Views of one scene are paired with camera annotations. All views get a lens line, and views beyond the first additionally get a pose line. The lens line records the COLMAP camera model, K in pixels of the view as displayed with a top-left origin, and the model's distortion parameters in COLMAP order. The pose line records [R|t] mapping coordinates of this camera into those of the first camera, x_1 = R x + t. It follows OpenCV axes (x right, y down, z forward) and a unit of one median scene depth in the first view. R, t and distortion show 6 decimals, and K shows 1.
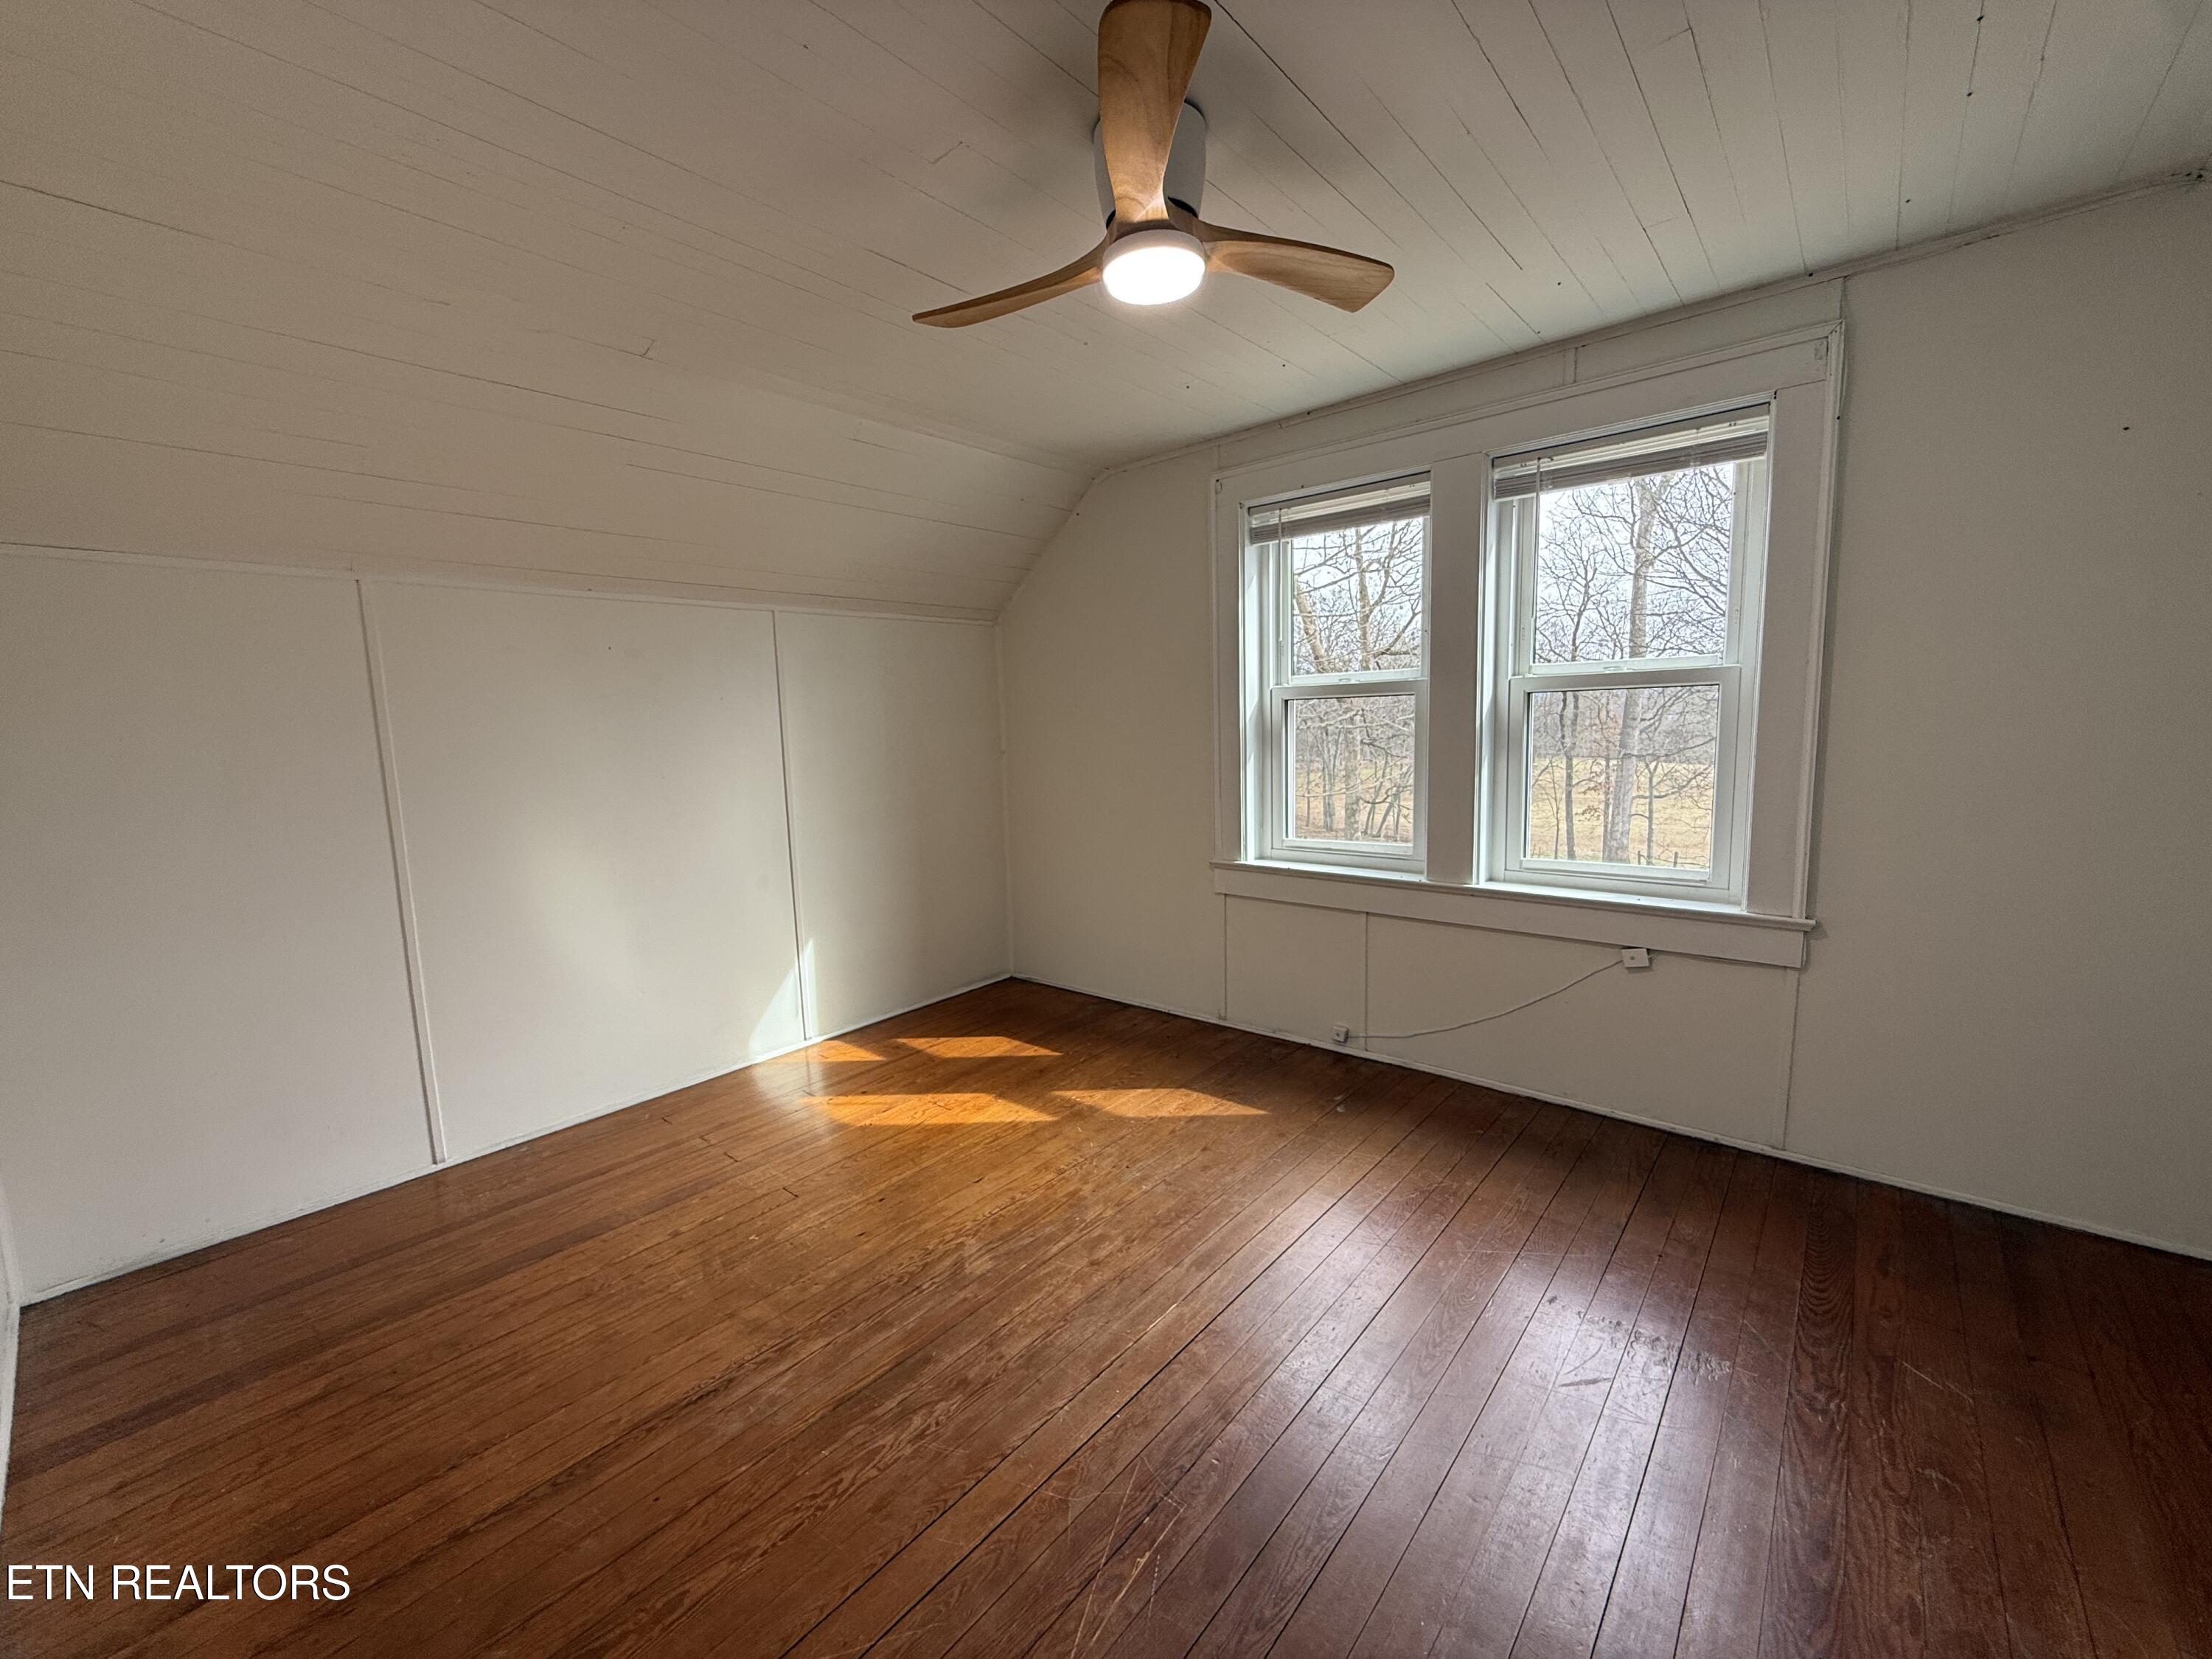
lens RADIAL K [[880.8, 0, 1106.7], [0, 880.8, 821.9], [0, 0, 1]] dist [0.001159, 0.000661]
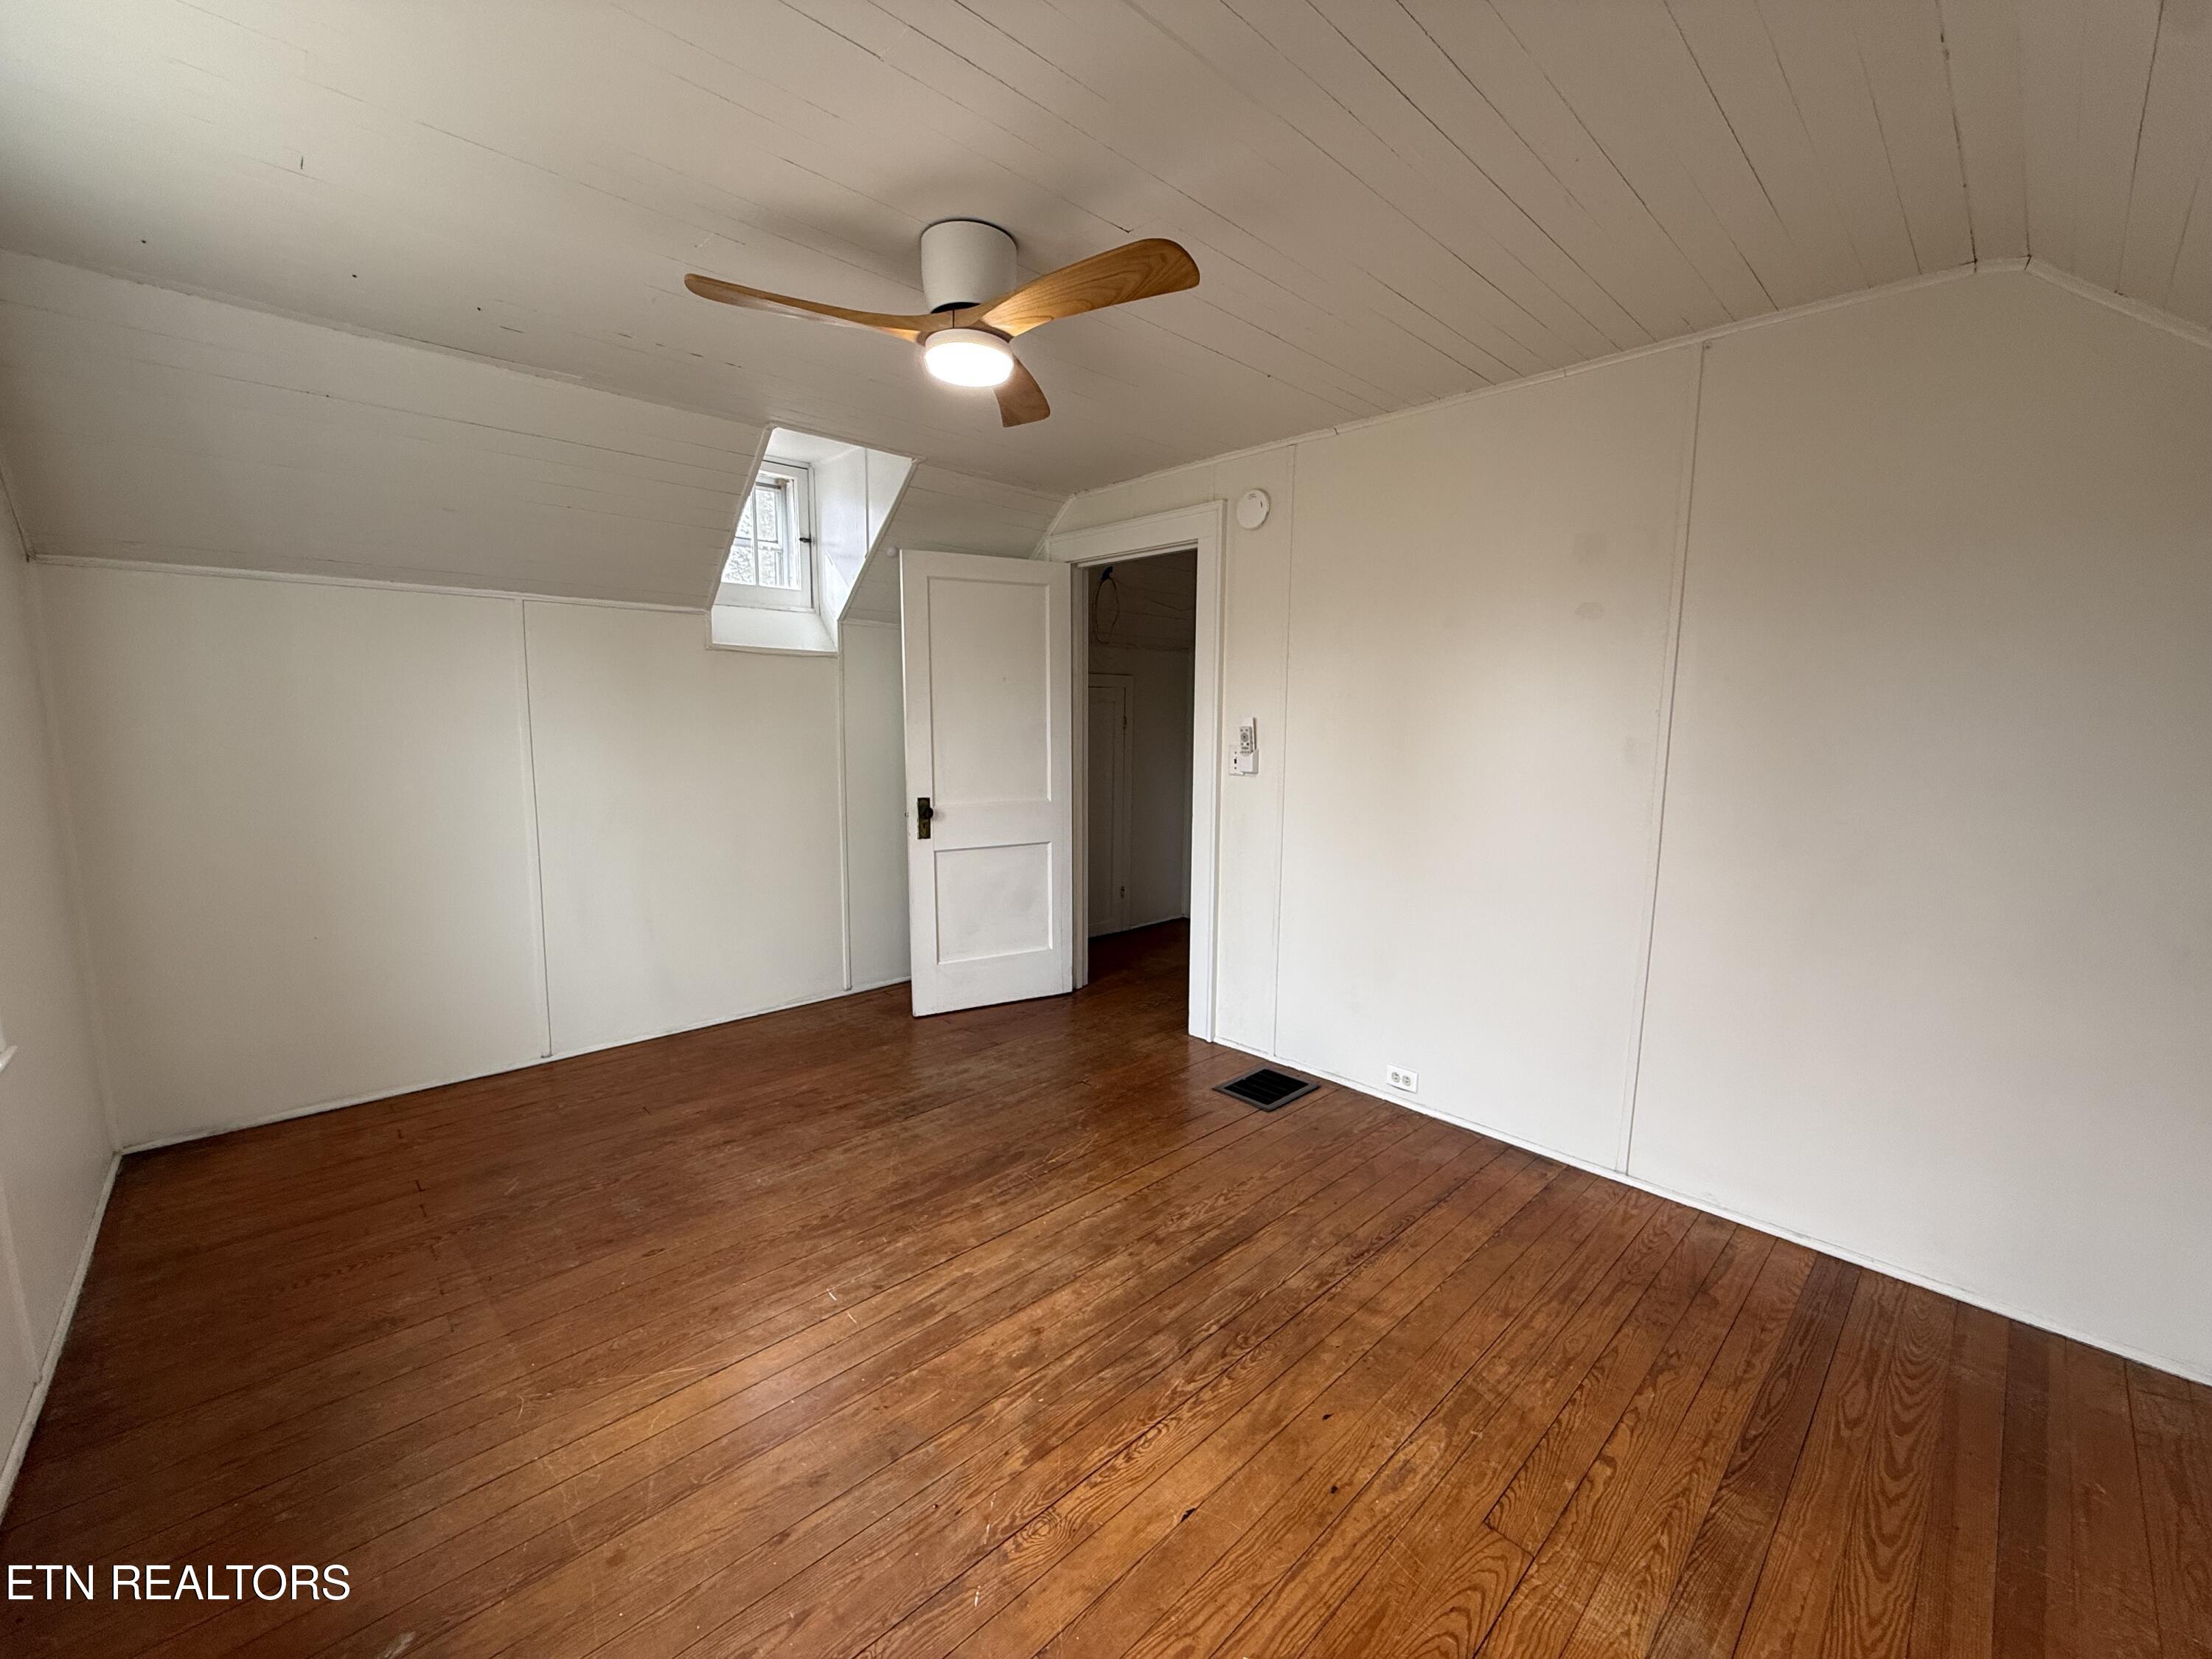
lens RADIAL K [[880.8, 0, 1098.8], [0, 880.8, 832.5], [0, 0, 1]] dist [0.001159, 0.000661]
pose [[-0.993726, 0.011750, 0.111224, -0.195422], [0.038680, 0.969206, 0.243193, -0.233091], [-0.104941, 0.245969, -0.963580, 1.823950]]
